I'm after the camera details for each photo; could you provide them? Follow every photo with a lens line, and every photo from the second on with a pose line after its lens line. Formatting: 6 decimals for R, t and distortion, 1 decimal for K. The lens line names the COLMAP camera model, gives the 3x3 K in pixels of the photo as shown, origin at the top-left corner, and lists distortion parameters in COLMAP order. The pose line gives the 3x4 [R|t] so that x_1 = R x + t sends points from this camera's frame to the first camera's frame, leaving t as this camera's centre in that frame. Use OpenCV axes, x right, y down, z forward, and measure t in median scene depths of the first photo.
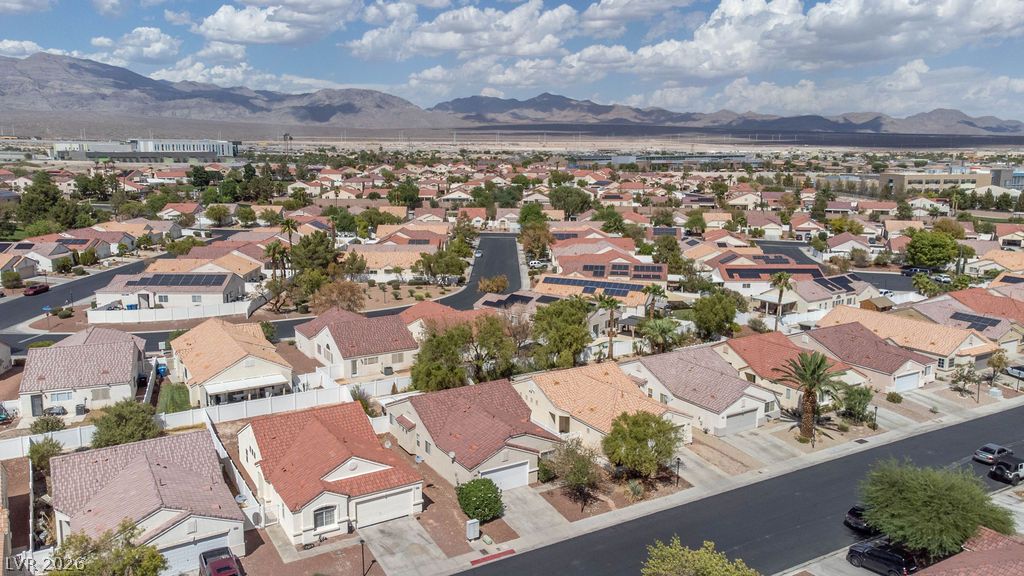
lens RADIAL K [[769.4, 0, 499.7], [0, 769.4, 284.1], [0, 0, 1]] dist [0.031470, 0.026381]
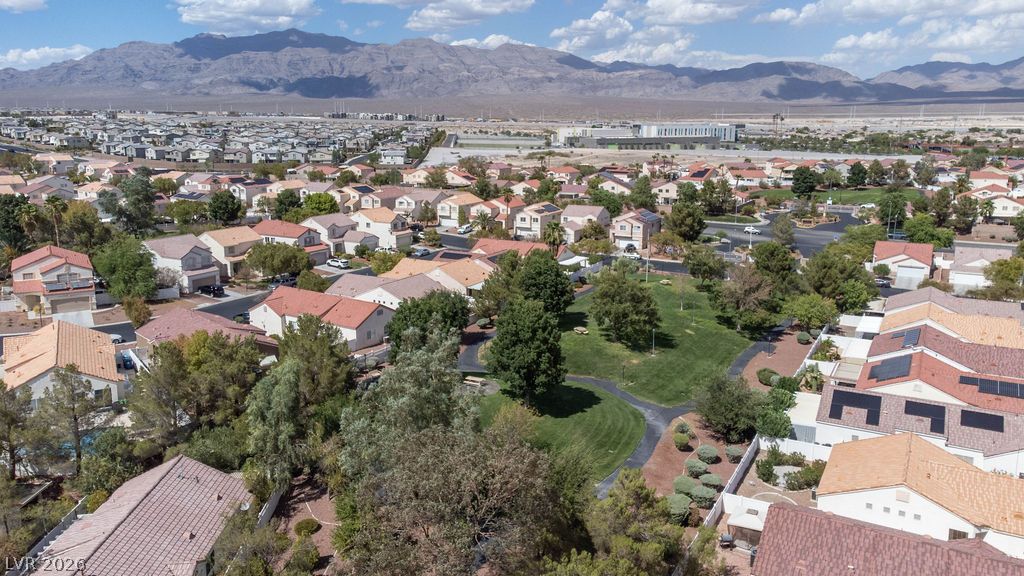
lens RADIAL K [[769.4, 0, 508.0], [0, 769.4, 284.4], [0, 0, 1]] dist [0.031470, 0.026381]
pose [[0.871555, 0.101250, -0.479729, -0.674672], [-0.087212, 0.994856, 0.051527, -0.131757], [0.482478, -0.003070, 0.875903, 0.508321]]
